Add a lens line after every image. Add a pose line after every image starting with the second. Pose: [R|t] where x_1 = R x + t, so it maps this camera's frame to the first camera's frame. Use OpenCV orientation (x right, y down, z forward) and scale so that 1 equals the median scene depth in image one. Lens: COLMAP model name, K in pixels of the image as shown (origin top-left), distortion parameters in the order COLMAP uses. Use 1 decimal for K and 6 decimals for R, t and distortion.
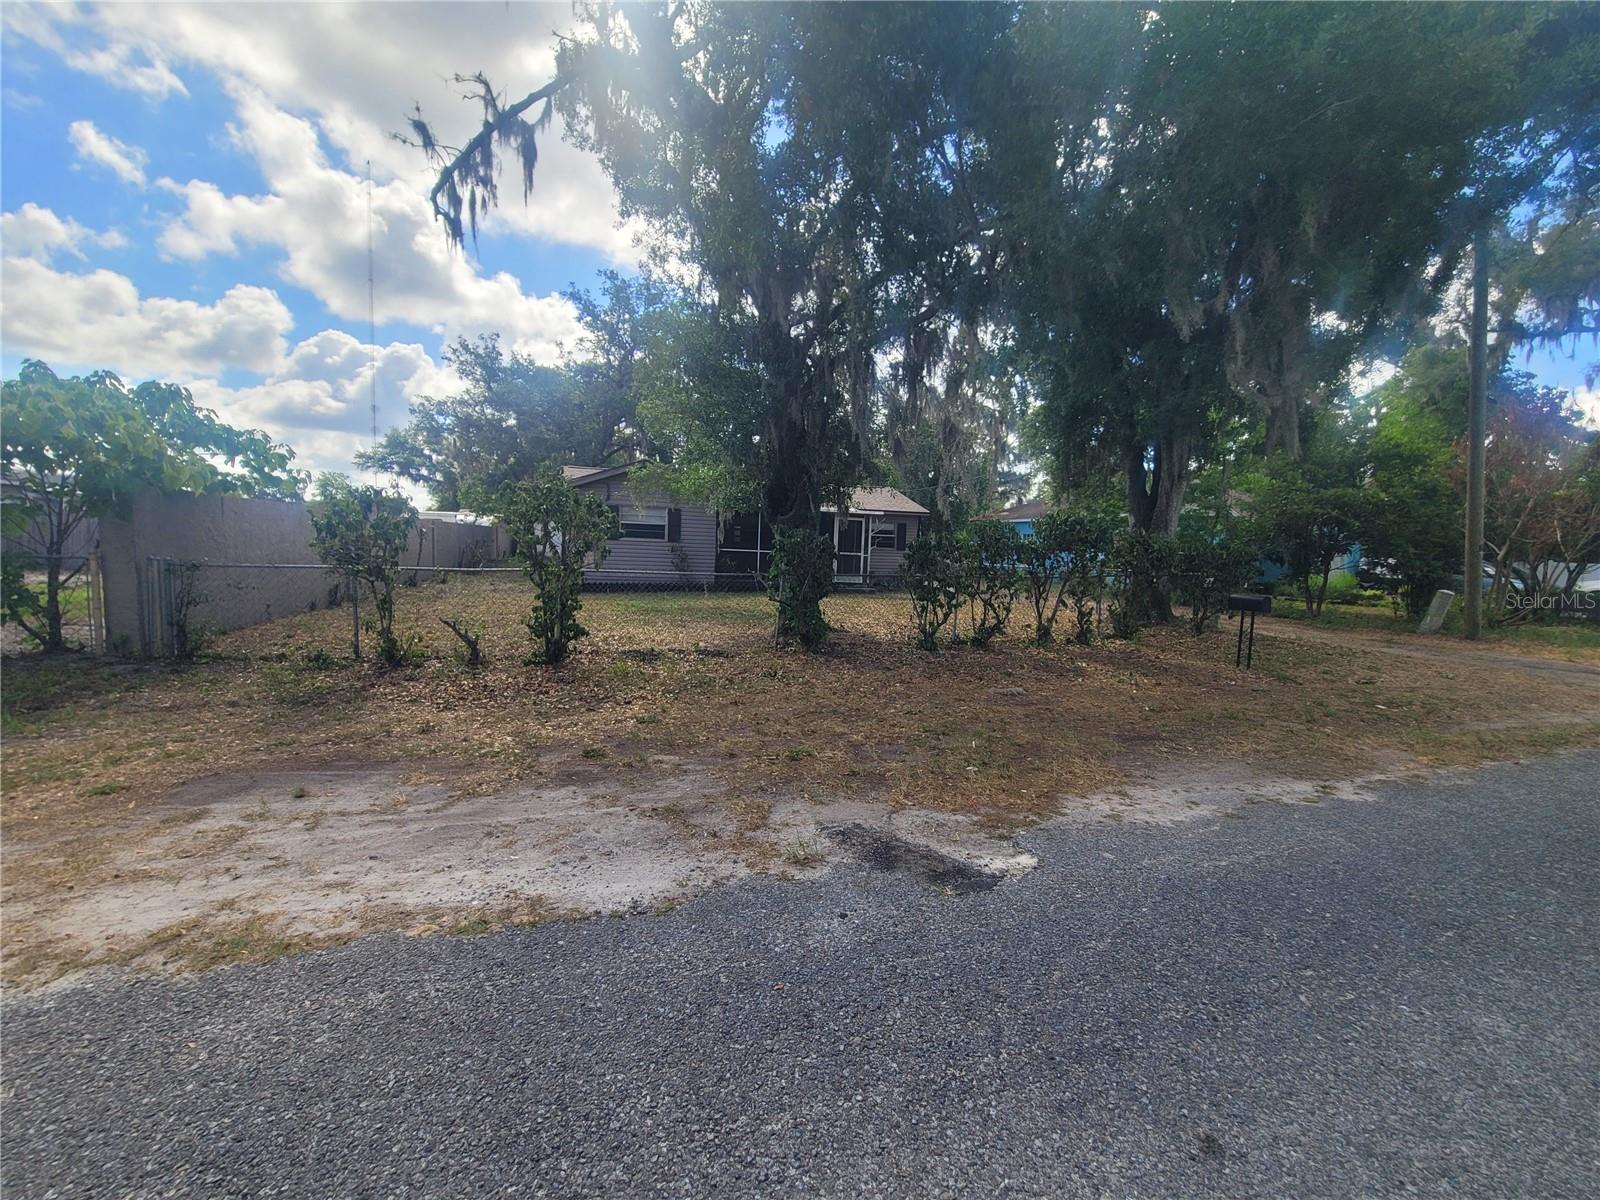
lens RADIAL K [[646.7, 0, 807.3], [0, 646.7, 598.3], [0, 0, 1]] dist [-0.000042, 0.000247]
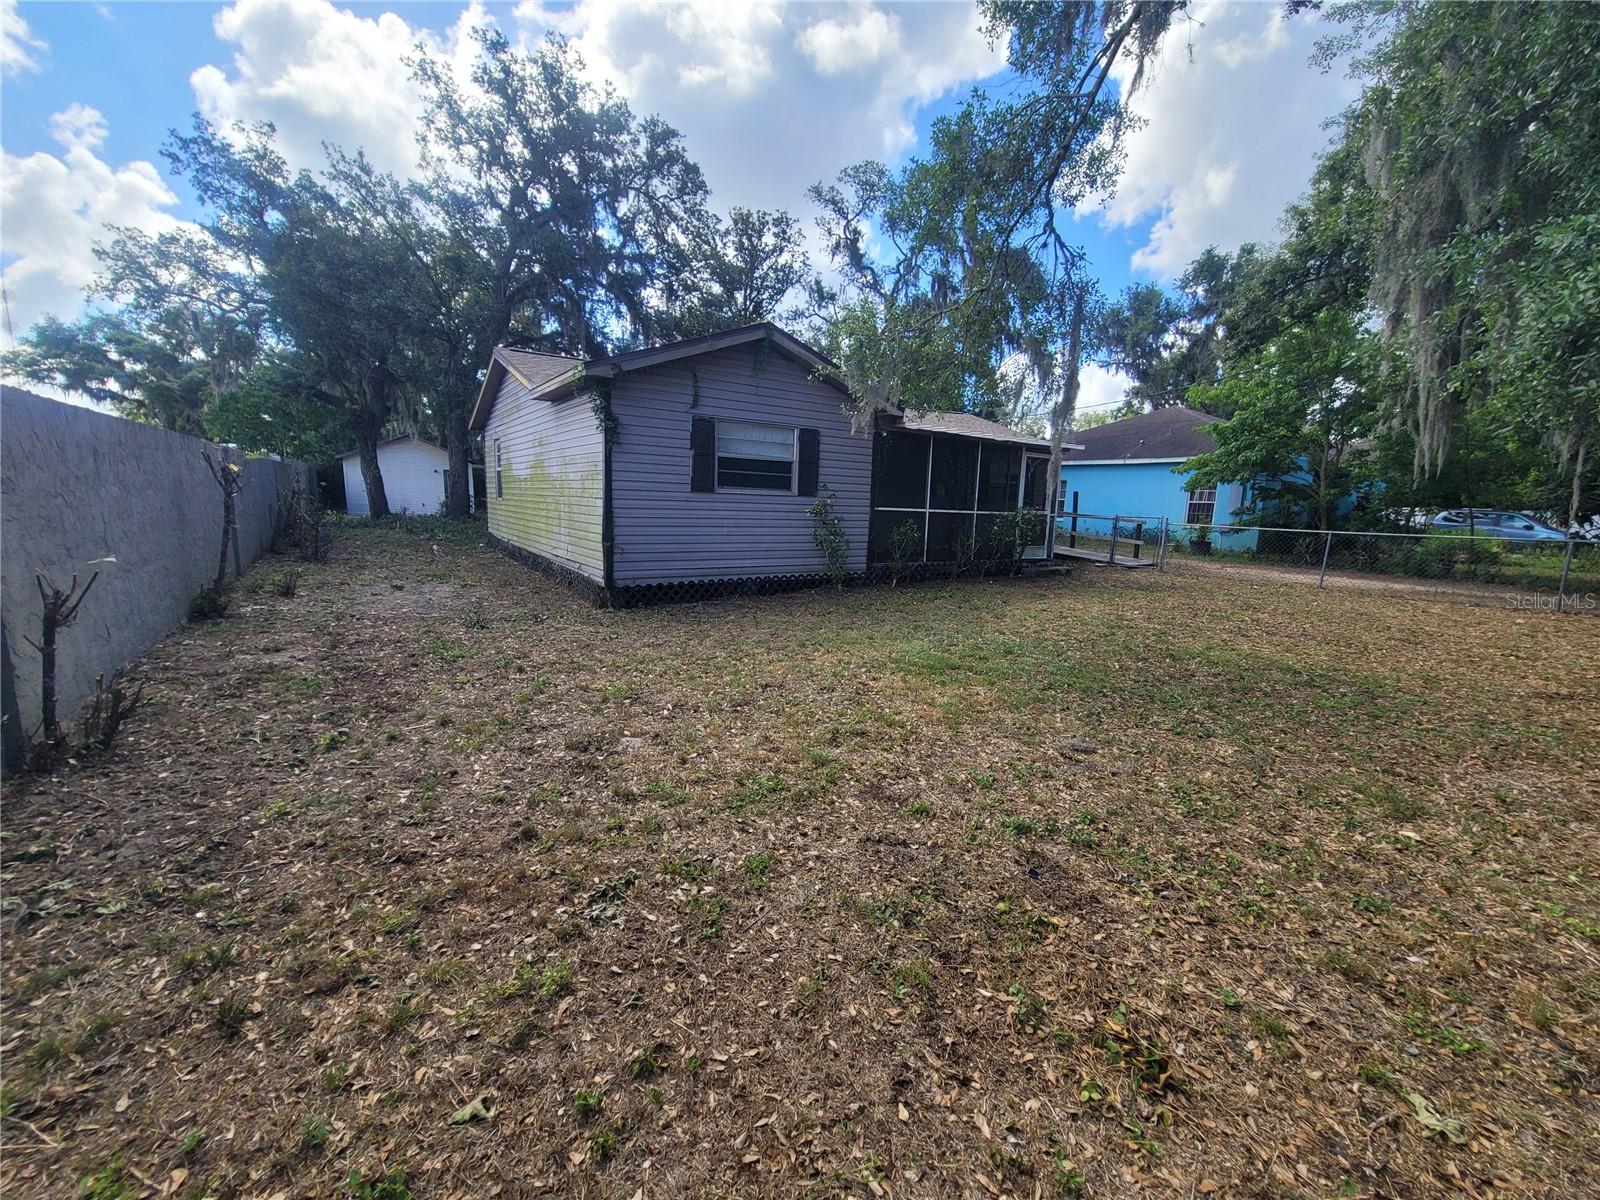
lens RADIAL K [[646.7, 0, 795.8], [0, 646.7, 601.4], [0, 0, 1]] dist [-0.000042, 0.000247]
pose [[0.962431, -0.049331, 0.267009, -0.204007], [0.025039, 0.995292, 0.093632, -0.029497], [-0.270371, -0.083429, 0.959135, 0.286838]]
